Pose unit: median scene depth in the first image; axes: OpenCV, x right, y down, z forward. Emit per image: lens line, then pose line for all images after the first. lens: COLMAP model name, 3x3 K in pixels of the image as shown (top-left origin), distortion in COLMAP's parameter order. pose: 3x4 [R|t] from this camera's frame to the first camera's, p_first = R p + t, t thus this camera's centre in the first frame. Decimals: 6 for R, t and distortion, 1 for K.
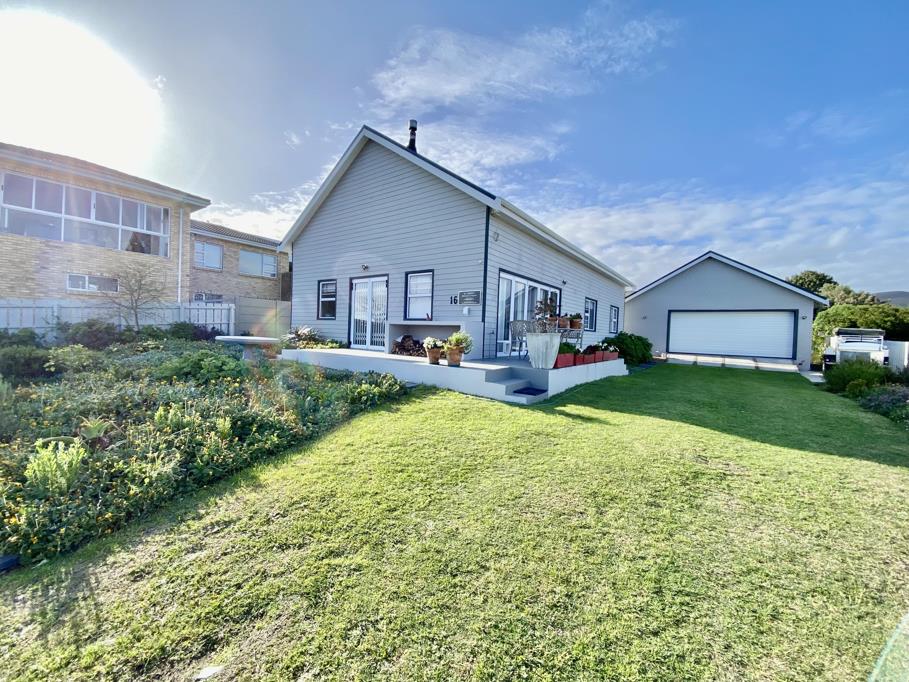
lens RADIAL K [[364.4, 0, 456.4], [0, 364.4, 337.4], [0, 0, 1]] dist [0.053422, -0.035433]
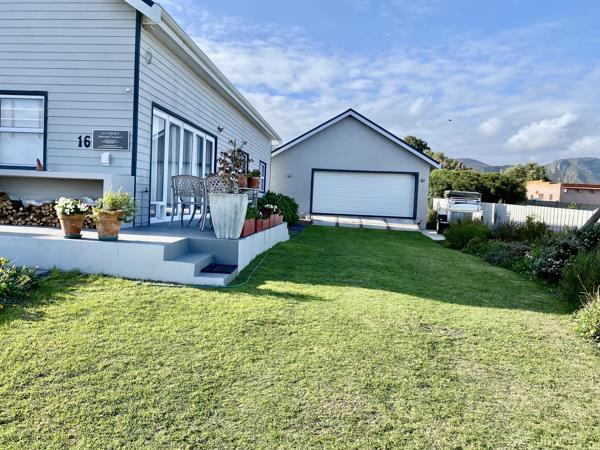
lens RADIAL K [[459.2, 0, 282.2], [0, 459.2, 205.7], [0, 0, 1]] dist [0.066322, -0.066685]
pose [[0.864136, -0.002121, 0.503254, -0.168961], [-0.010087, 0.999717, 0.021533, -0.007656], [-0.503157, -0.023684, 0.863870, 0.092478]]
